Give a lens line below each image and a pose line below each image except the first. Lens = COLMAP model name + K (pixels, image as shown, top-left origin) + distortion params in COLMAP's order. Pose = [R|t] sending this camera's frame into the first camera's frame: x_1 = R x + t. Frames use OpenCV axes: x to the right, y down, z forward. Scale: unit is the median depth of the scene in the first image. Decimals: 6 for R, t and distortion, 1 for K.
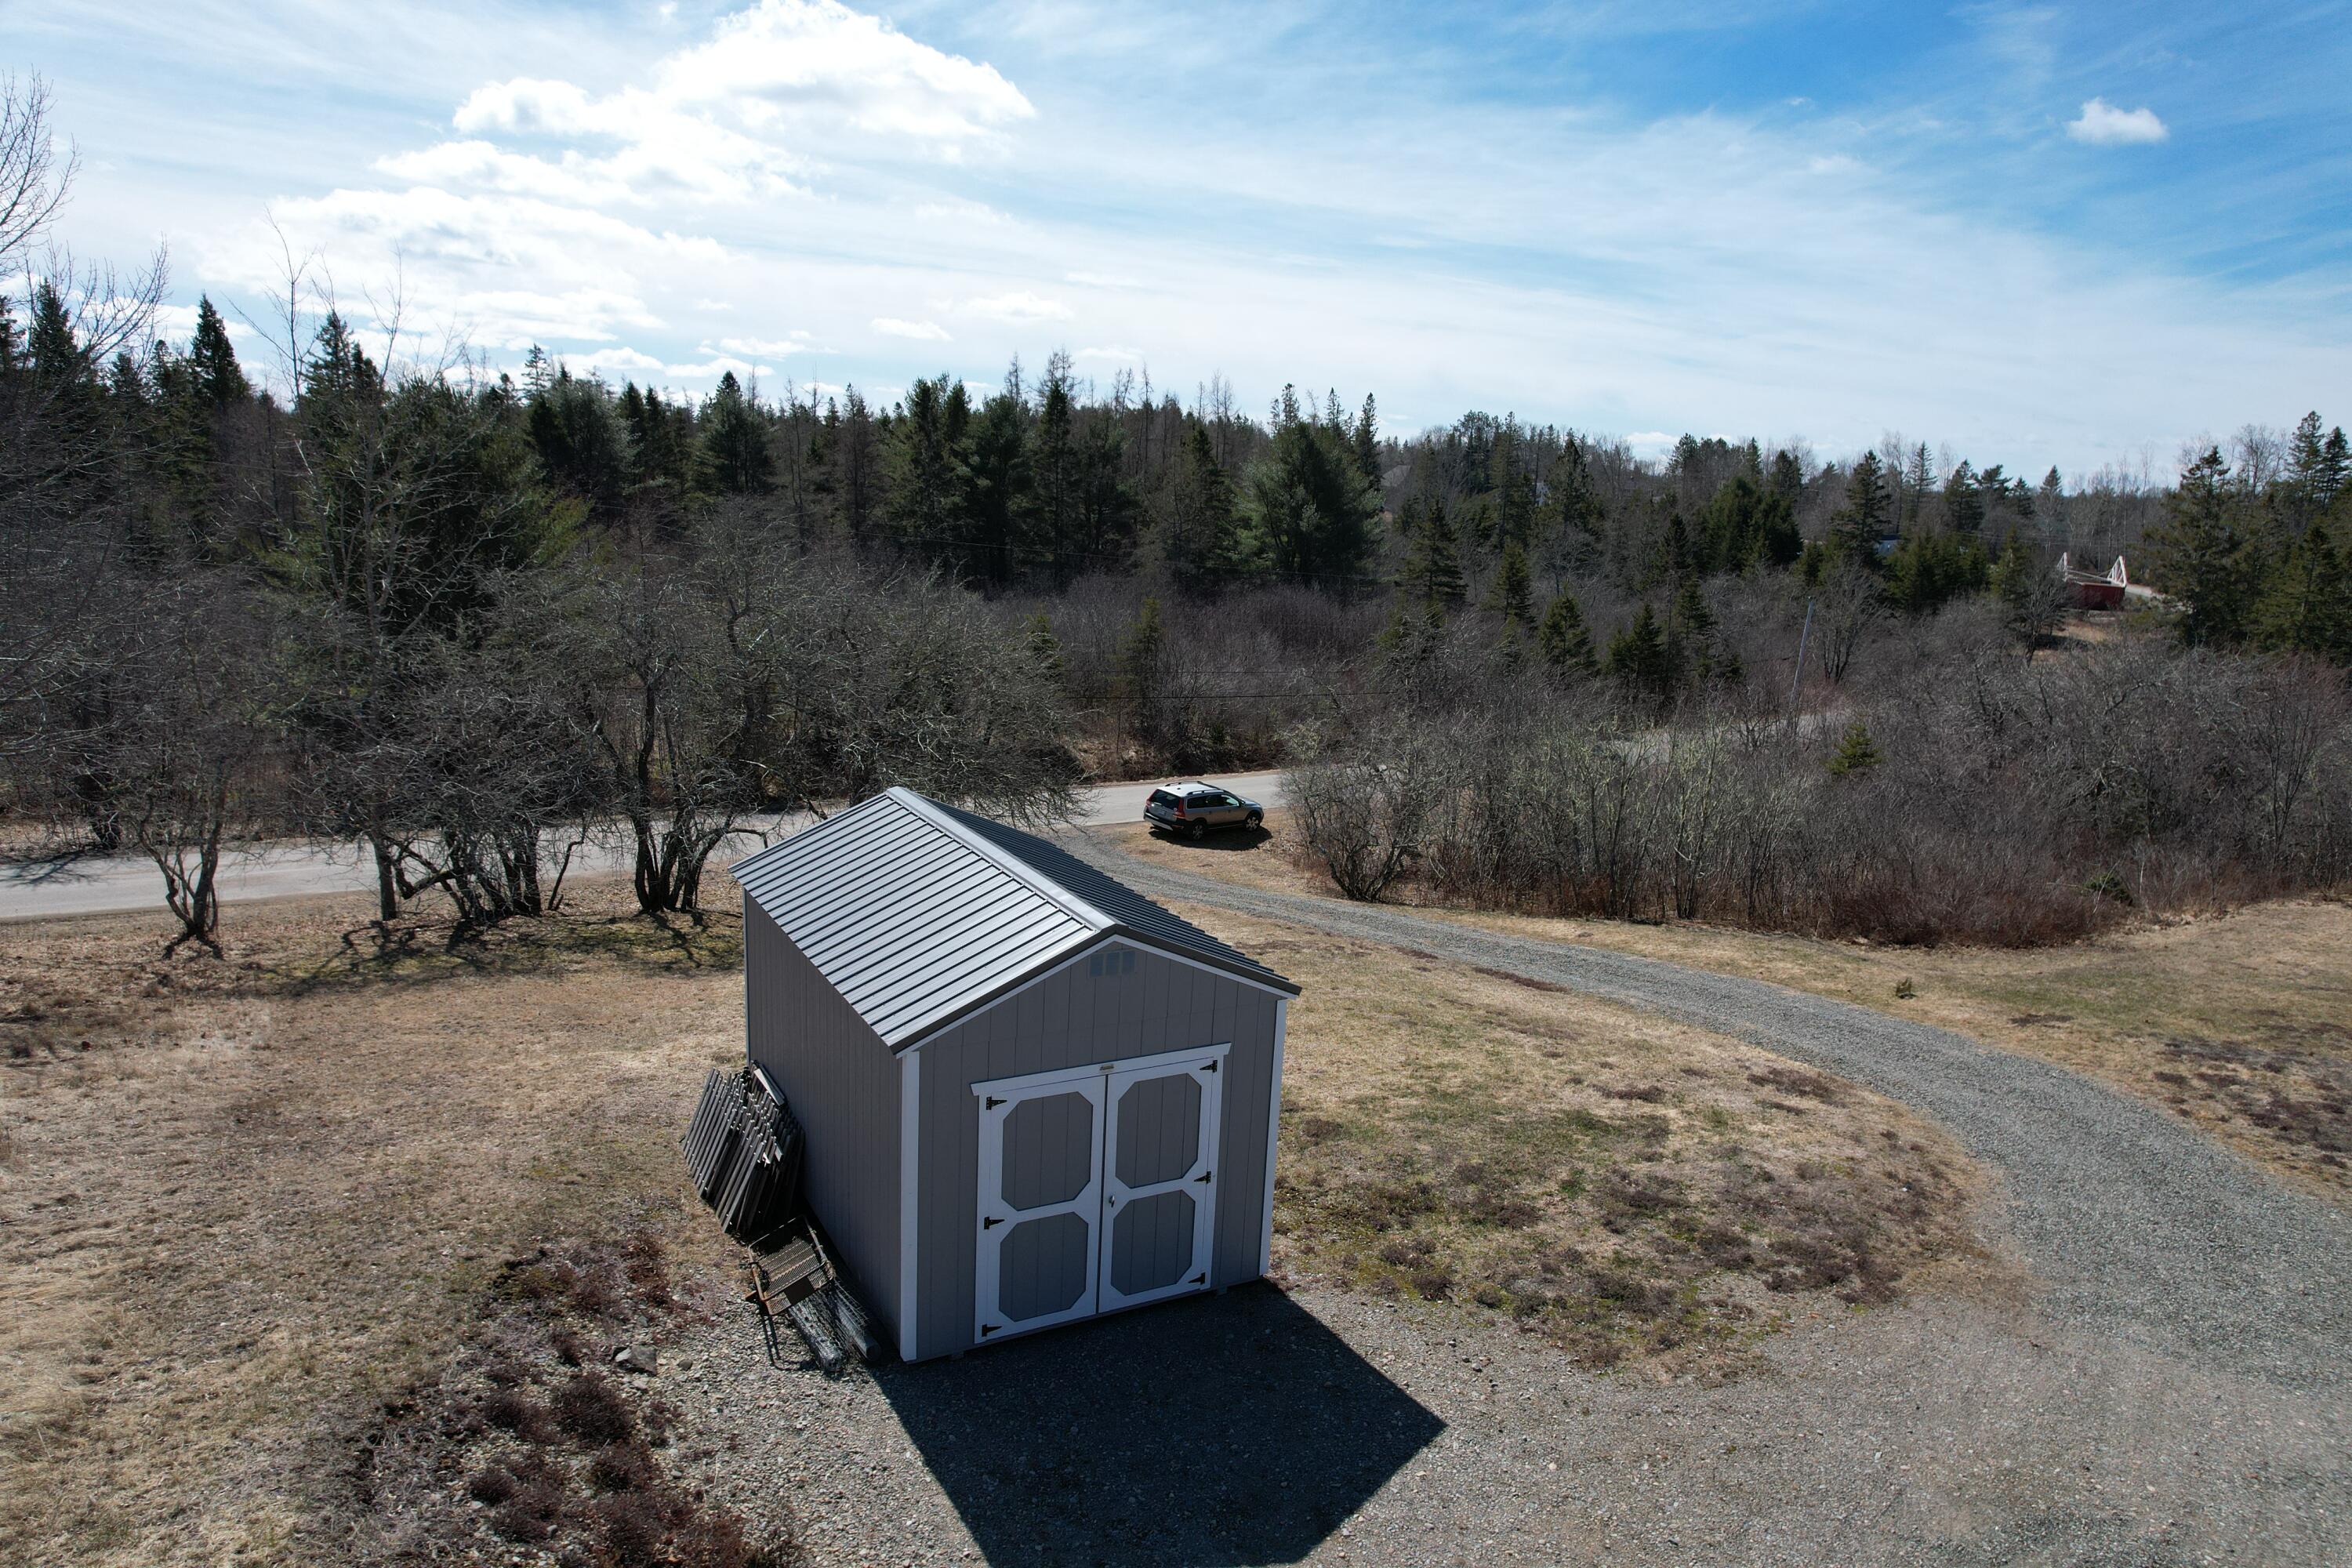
lens RADIAL K [[1523.7, 0, 1176.0], [0, 1523.7, 784.0], [0, 0, 1]] dist [-0.074871, 0.068519]
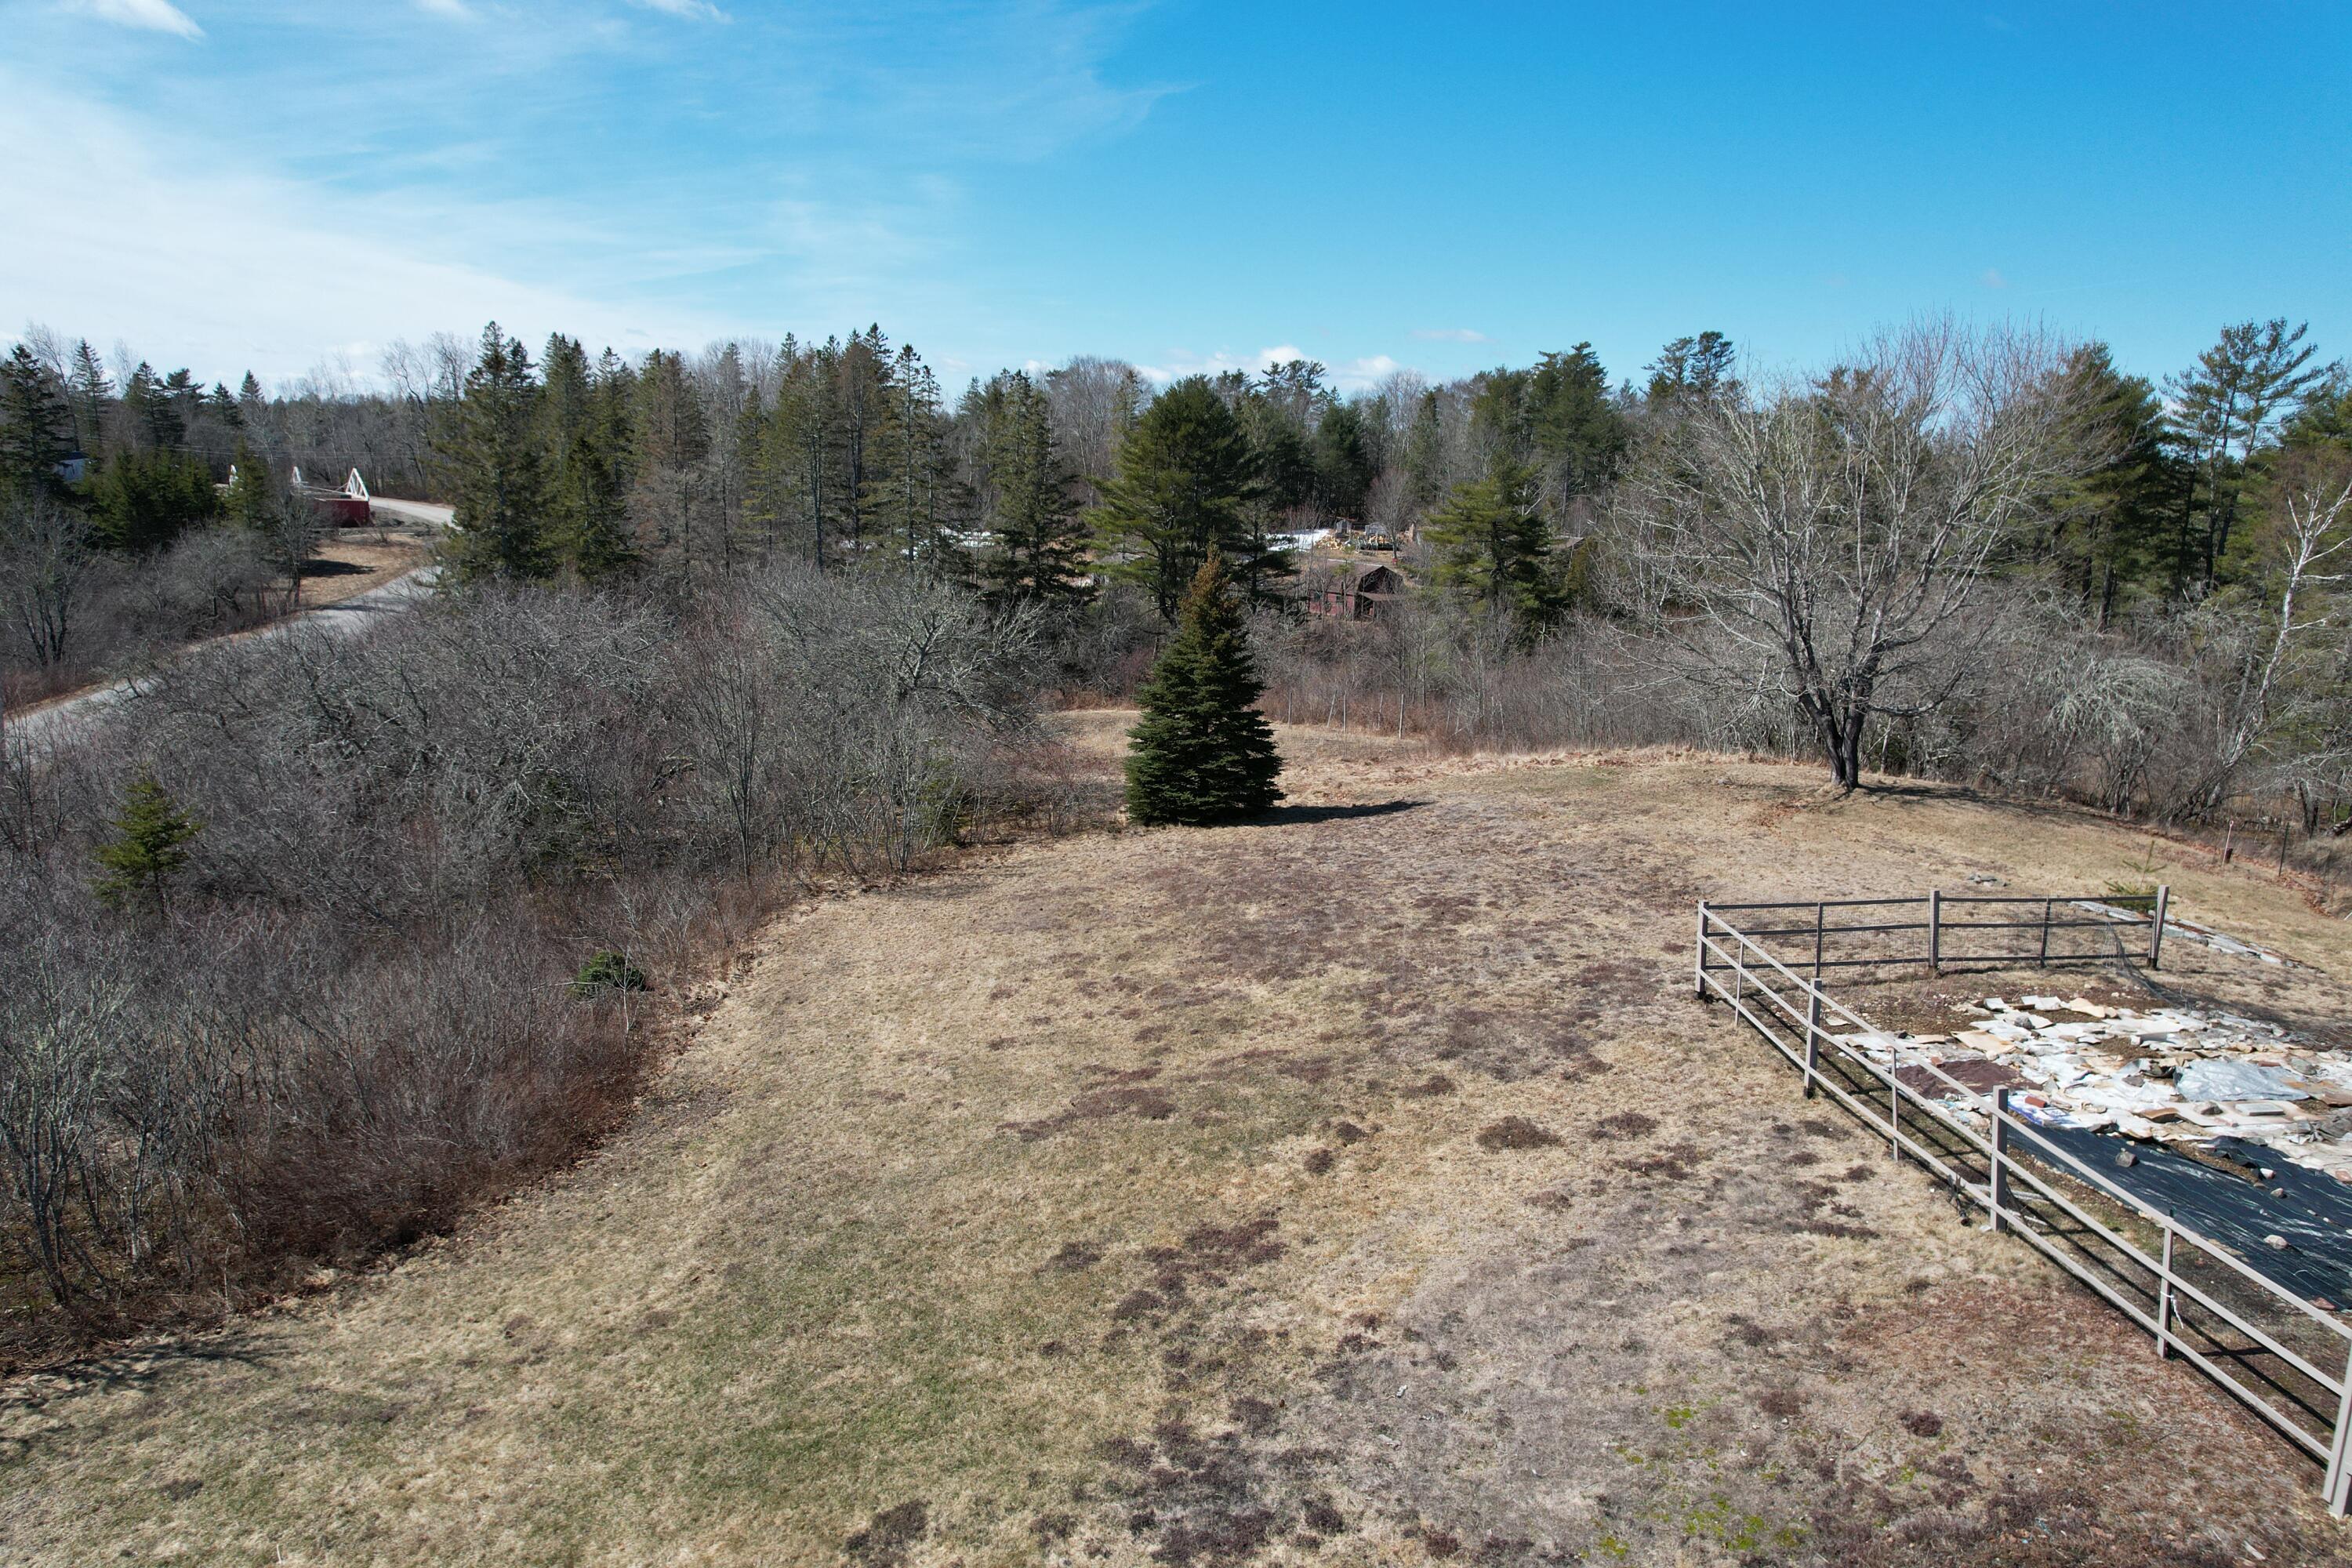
lens RADIAL K [[1539.6, 0, 1195.5], [0, 1539.6, 800.2], [0, 0, 1]] dist [-0.067737, 0.074871]
pose [[0.482306, -0.221550, 0.847524, 0.176019], [0.165222, 0.973132, 0.160361, -0.085950], [-0.860281, 0.062687, 0.505952, 0.423549]]
